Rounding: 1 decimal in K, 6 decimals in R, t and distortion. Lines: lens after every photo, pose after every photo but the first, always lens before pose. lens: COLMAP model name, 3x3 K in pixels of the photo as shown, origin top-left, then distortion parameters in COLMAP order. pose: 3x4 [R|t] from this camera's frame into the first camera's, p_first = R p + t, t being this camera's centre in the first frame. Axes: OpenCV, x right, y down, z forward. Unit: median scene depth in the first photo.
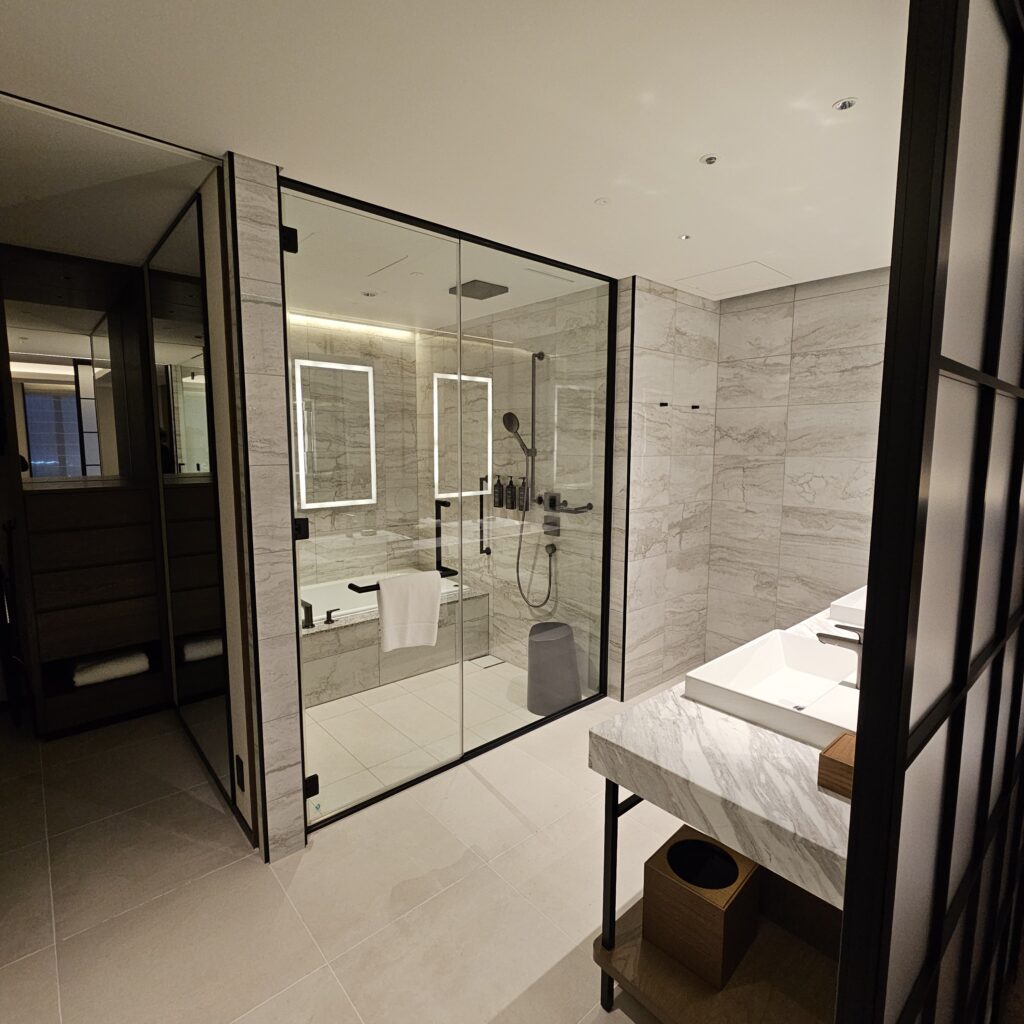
lens RADIAL K [[566.2, 0, 504.5], [0, 566.2, 508.6], [0, 0, 1]] dist [-0.000175, -0.001269]
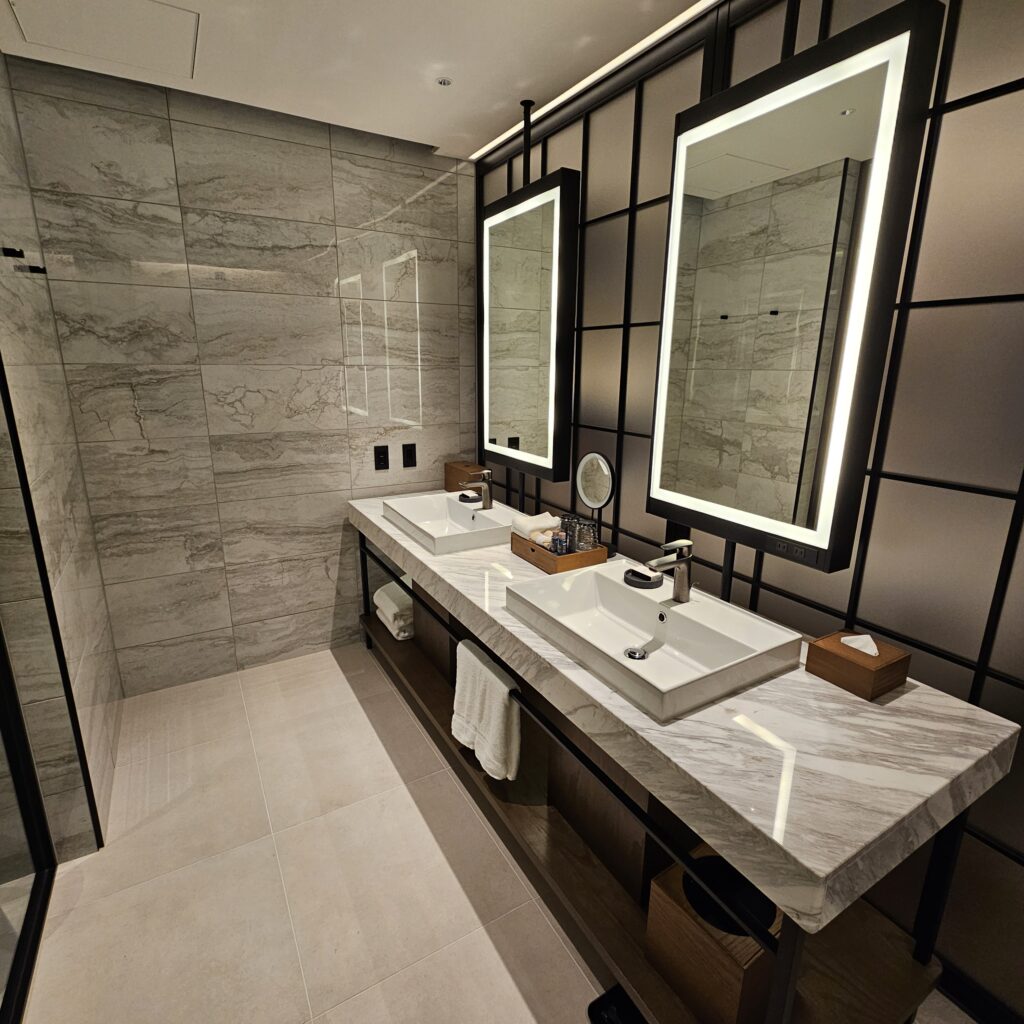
lens RADIAL K [[566.2, 0, 507.2], [0, 566.2, 507.5], [0, 0, 1]] dist [-0.000175, -0.001269]
pose [[0.181172, -0.246596, 0.952033, -0.140332], [0.106587, 0.967274, 0.230261, -0.042365], [-0.977658, 0.059757, 0.201527, 0.498685]]
